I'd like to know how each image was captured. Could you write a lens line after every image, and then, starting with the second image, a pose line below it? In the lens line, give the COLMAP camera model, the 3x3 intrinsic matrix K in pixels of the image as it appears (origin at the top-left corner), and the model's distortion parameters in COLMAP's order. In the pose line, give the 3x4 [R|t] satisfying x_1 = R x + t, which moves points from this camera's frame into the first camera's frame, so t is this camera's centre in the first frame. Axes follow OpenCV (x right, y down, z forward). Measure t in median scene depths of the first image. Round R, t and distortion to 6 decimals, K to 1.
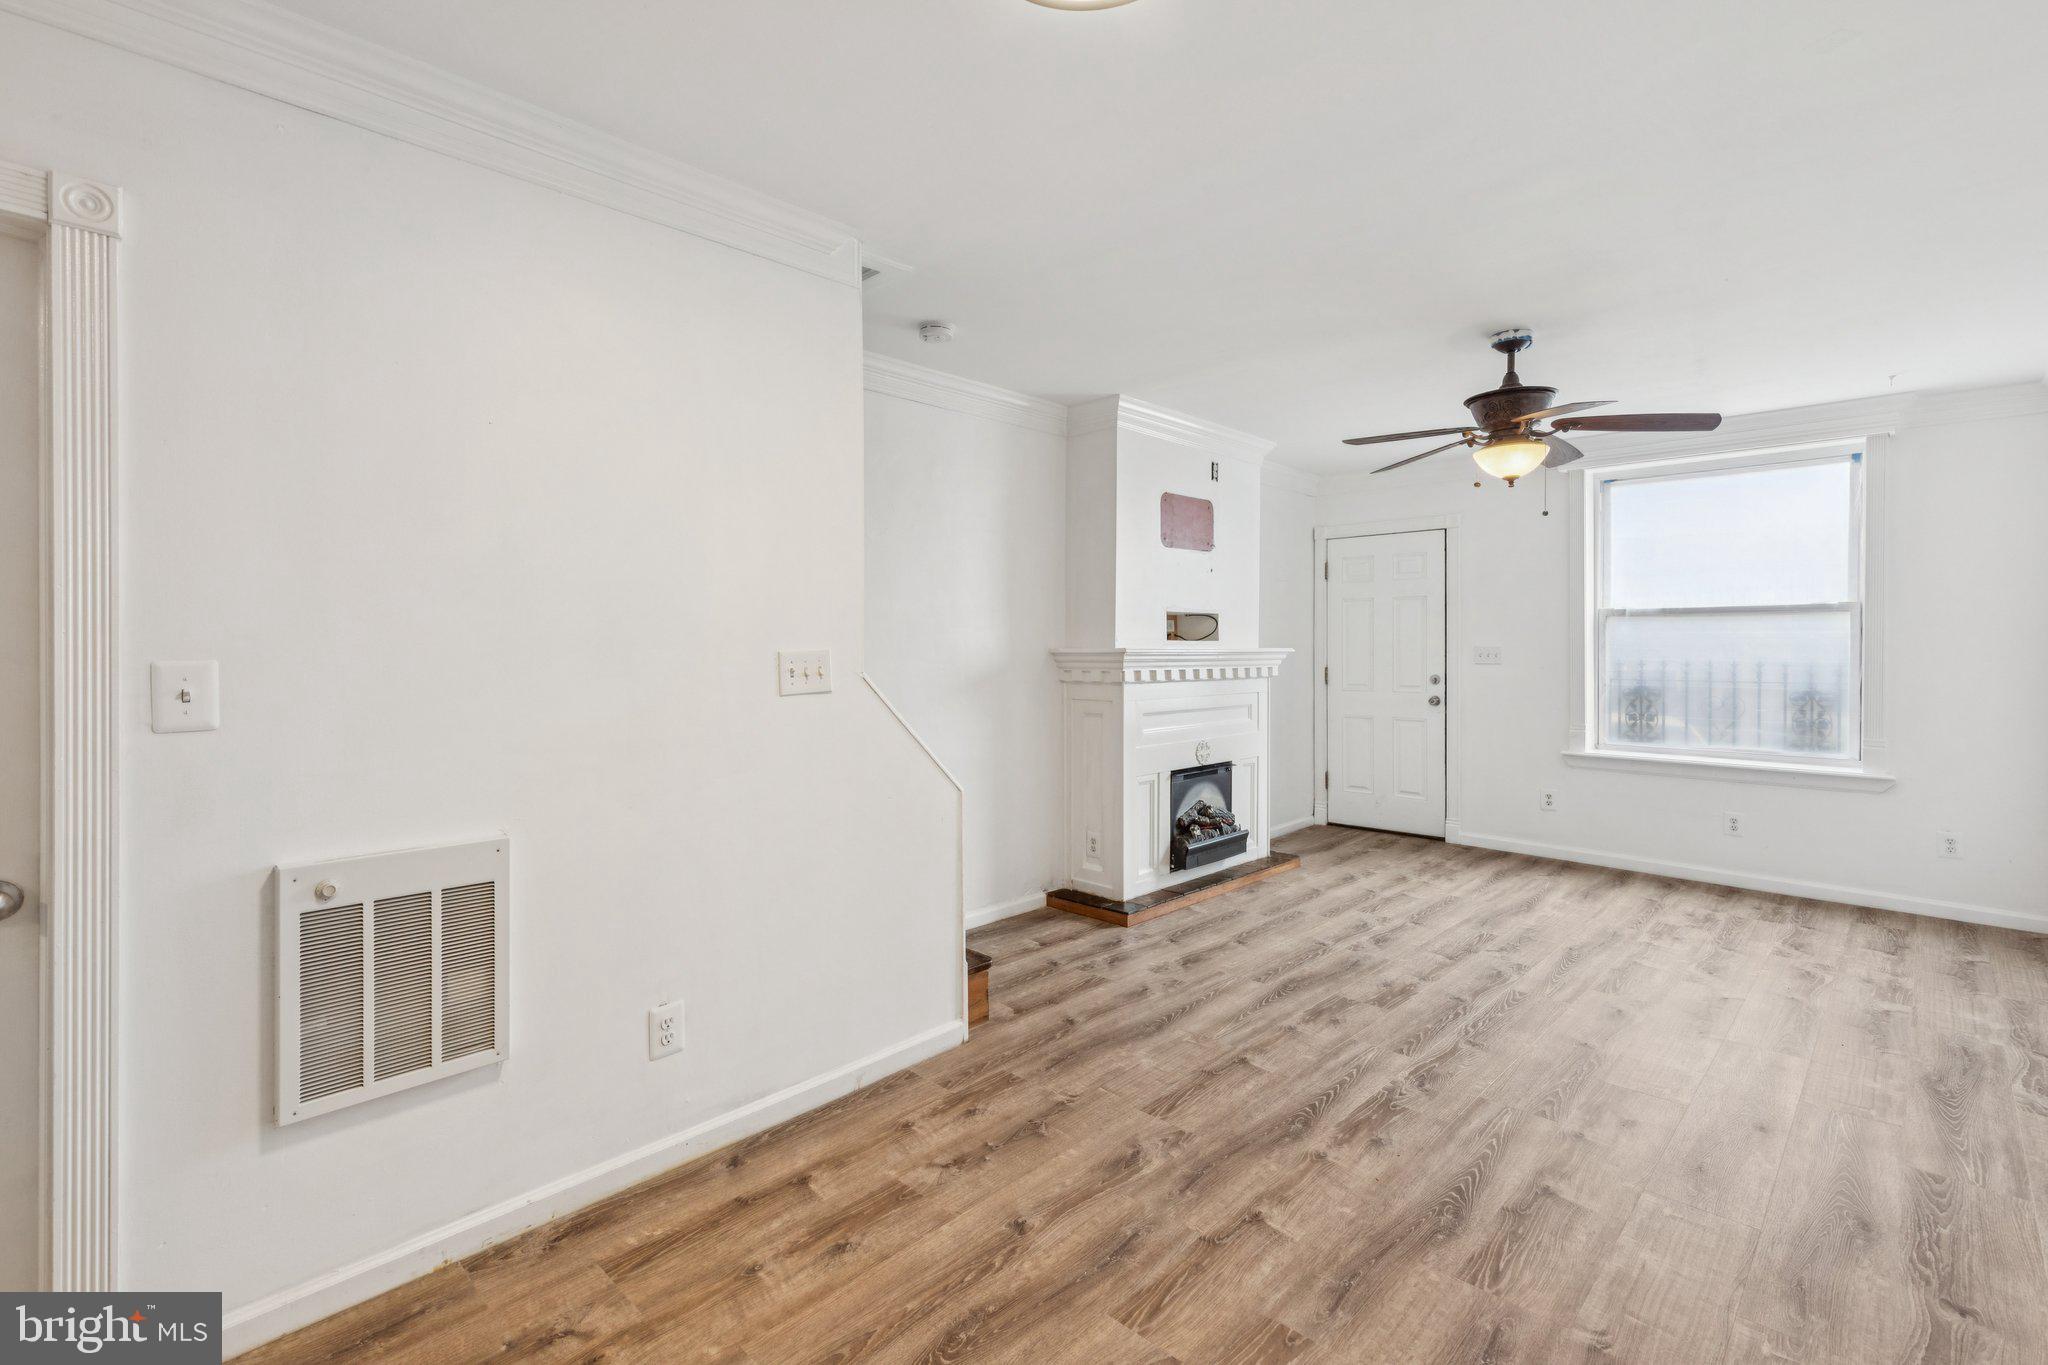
lens RADIAL K [[936.1, 0, 1023.4], [0, 936.1, 647.7], [0, 0, 1]] dist [0.007919, -0.001112]
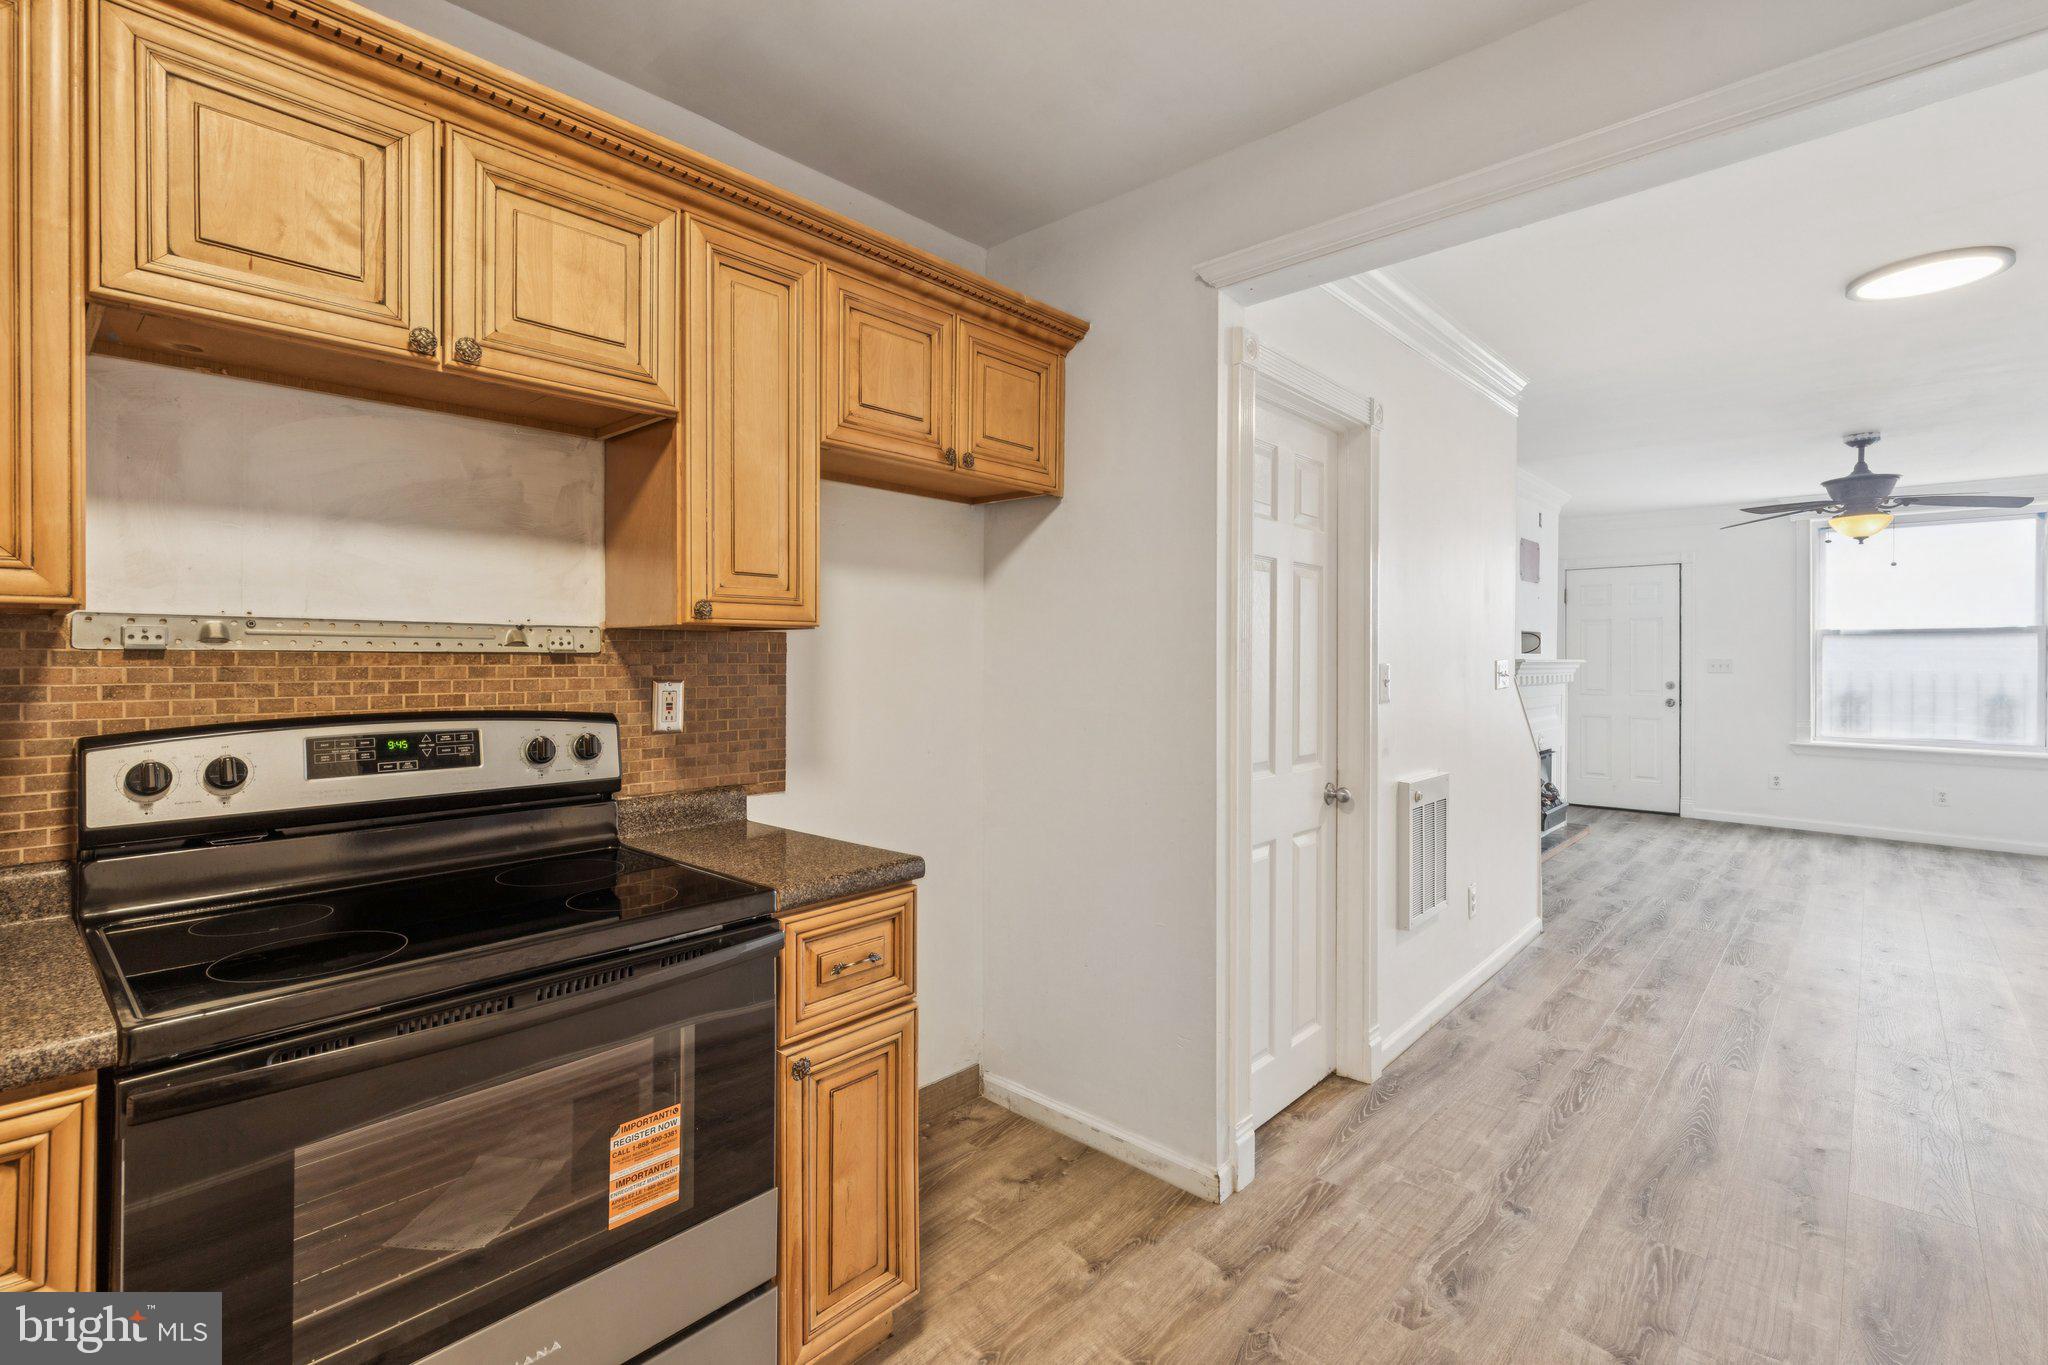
lens RADIAL K [[937.2, 0, 1031.9], [0, 937.2, 656.3], [0, 0, 1]] dist [0.010412, 0.000050]
pose [[0.999200, 0.004182, 0.039777, -0.816271], [-0.004093, 0.999989, -0.002308, 0.003196], [-0.039787, 0.002143, 0.999206, -0.373967]]
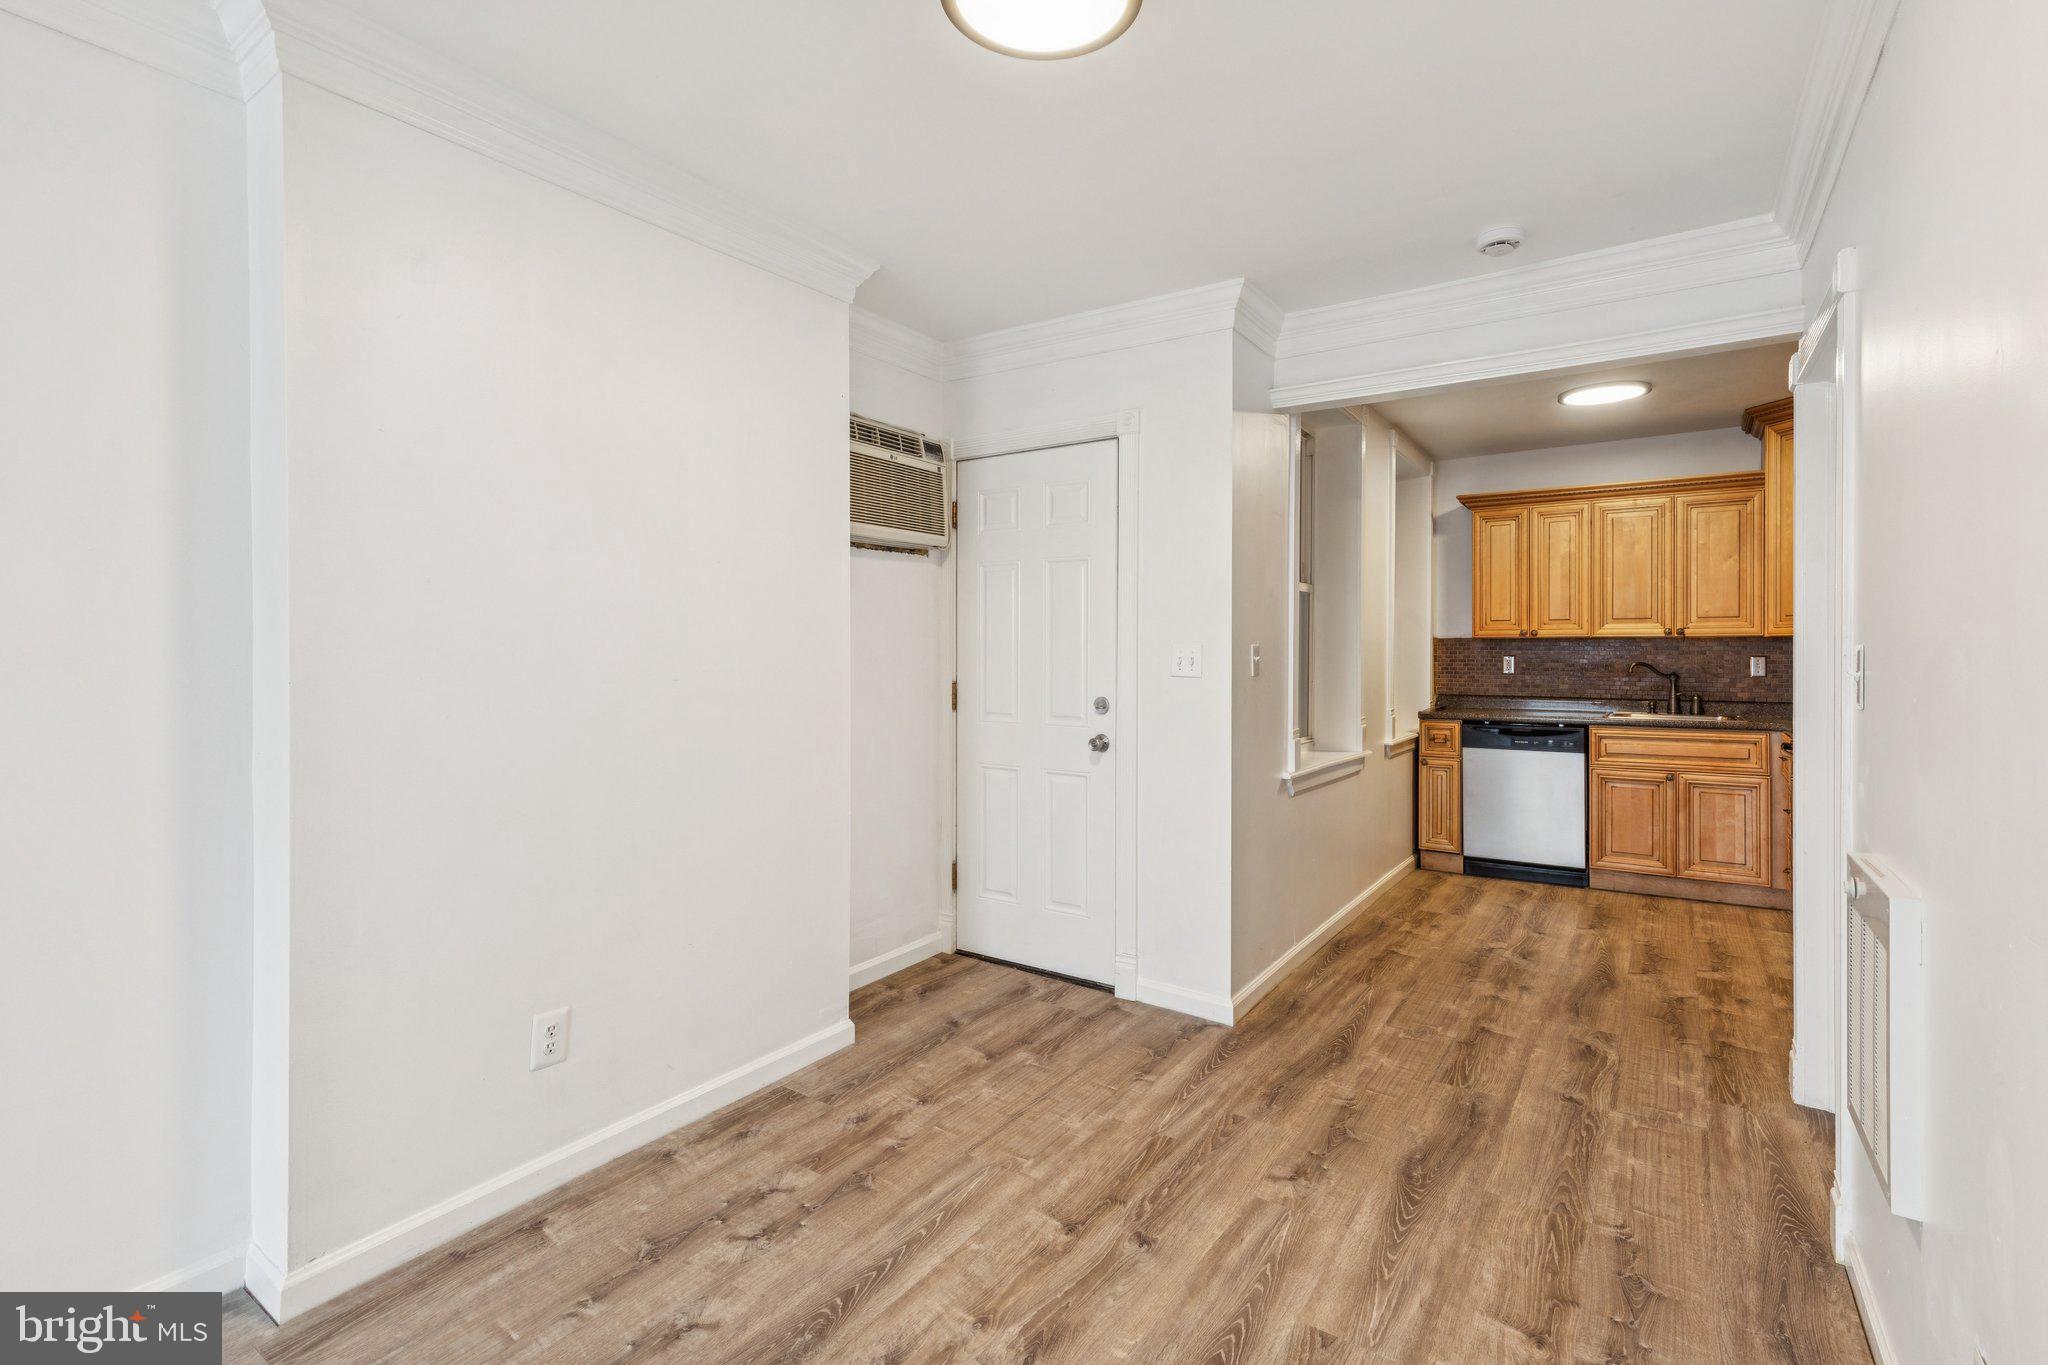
lens RADIAL K [[937.2, 0, 1031.9], [0, 937.2, 656.3], [0, 0, 1]] dist [0.010412, 0.000050]
pose [[-0.985080, 0.000917, -0.172096, 0.127148], [-0.000316, 0.999974, 0.007139, 0.008844], [0.172099, 0.007087, -0.985054, 0.963391]]
